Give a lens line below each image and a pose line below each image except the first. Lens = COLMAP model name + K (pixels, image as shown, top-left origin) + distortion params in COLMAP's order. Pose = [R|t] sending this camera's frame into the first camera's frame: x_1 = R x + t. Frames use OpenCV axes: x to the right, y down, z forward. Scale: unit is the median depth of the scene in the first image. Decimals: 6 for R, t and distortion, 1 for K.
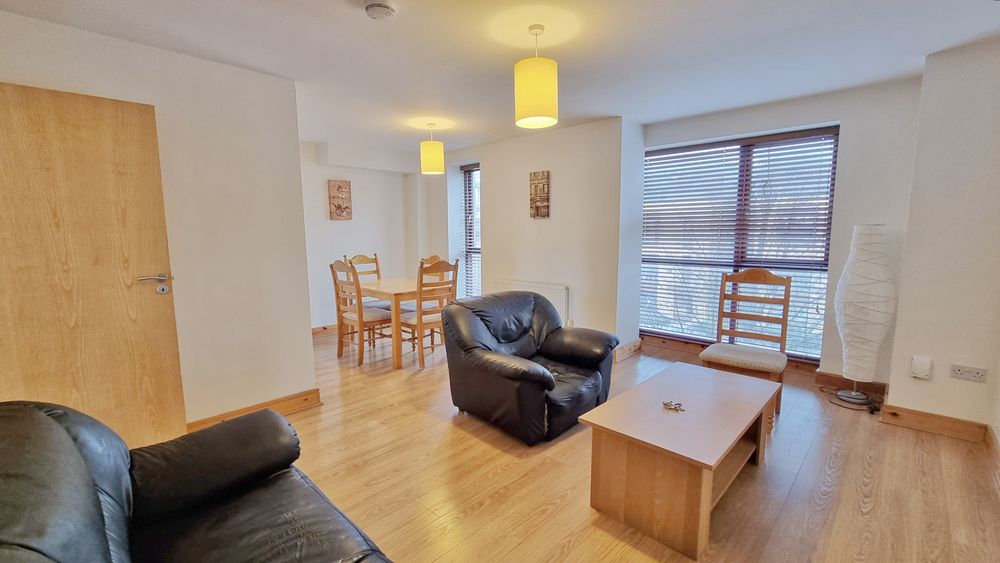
lens RADIAL K [[420.6, 0, 500.0], [0, 420.6, 281.5], [0, 0, 1]] dist [-0.001286, -0.000024]
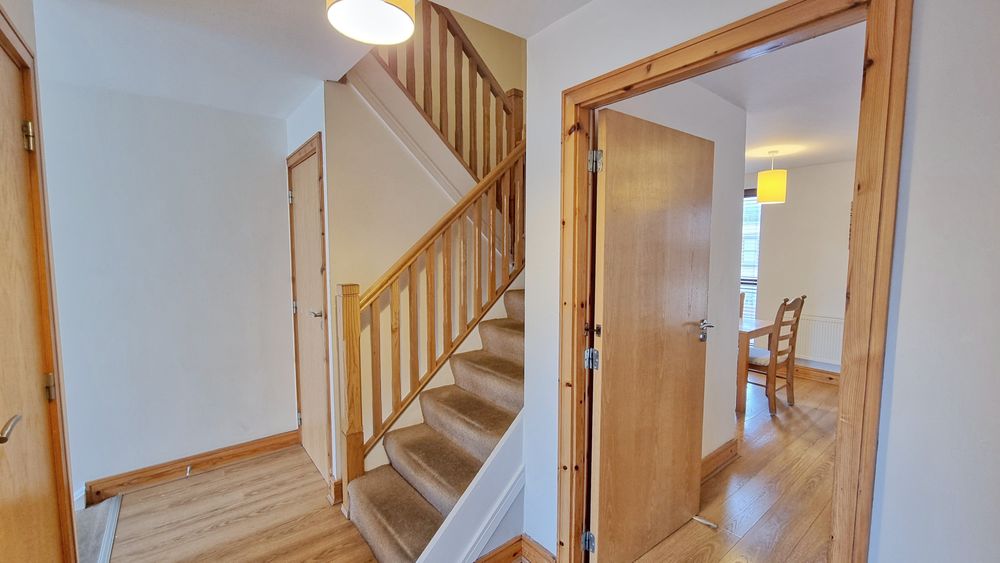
lens RADIAL K [[412.4, 0, 500.0], [0, 412.4, 281.5], [0, 0, 1]] dist [-0.002480, -0.000135]
pose [[0.992384, 0.019248, -0.121670, -0.653088], [-0.024139, 0.998953, -0.038855, -0.032494], [0.120794, 0.041497, 0.991810, 0.023636]]
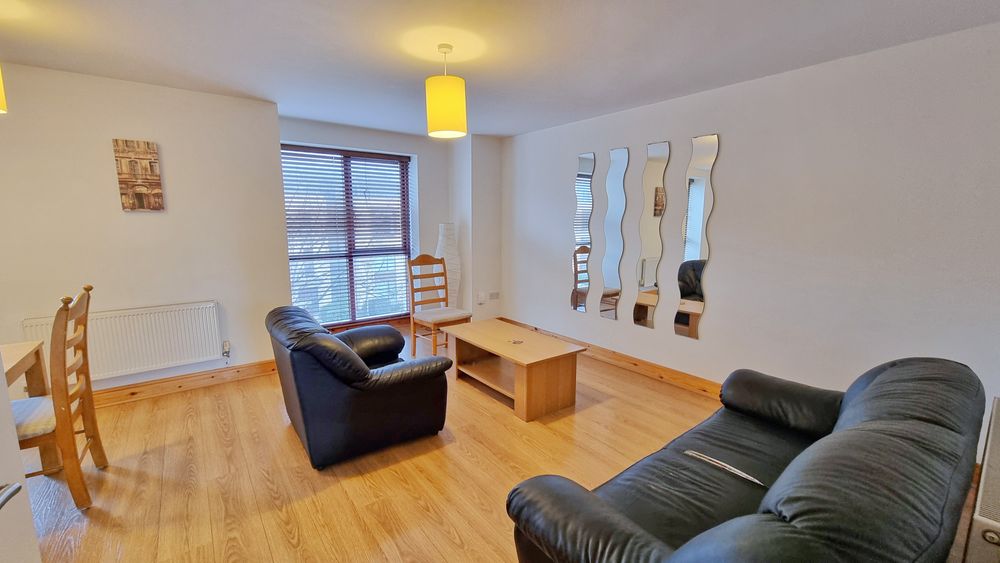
lens RADIAL K [[412.4, 0, 500.0], [0, 412.4, 281.5], [0, 0, 1]] dist [-0.002480, -0.000135]
pose [[0.144775, -0.140057, 0.979502, -0.541652], [0.118114, 0.985299, 0.123428, -0.061543], [-0.982390, 0.097823, 0.159189, 0.395515]]
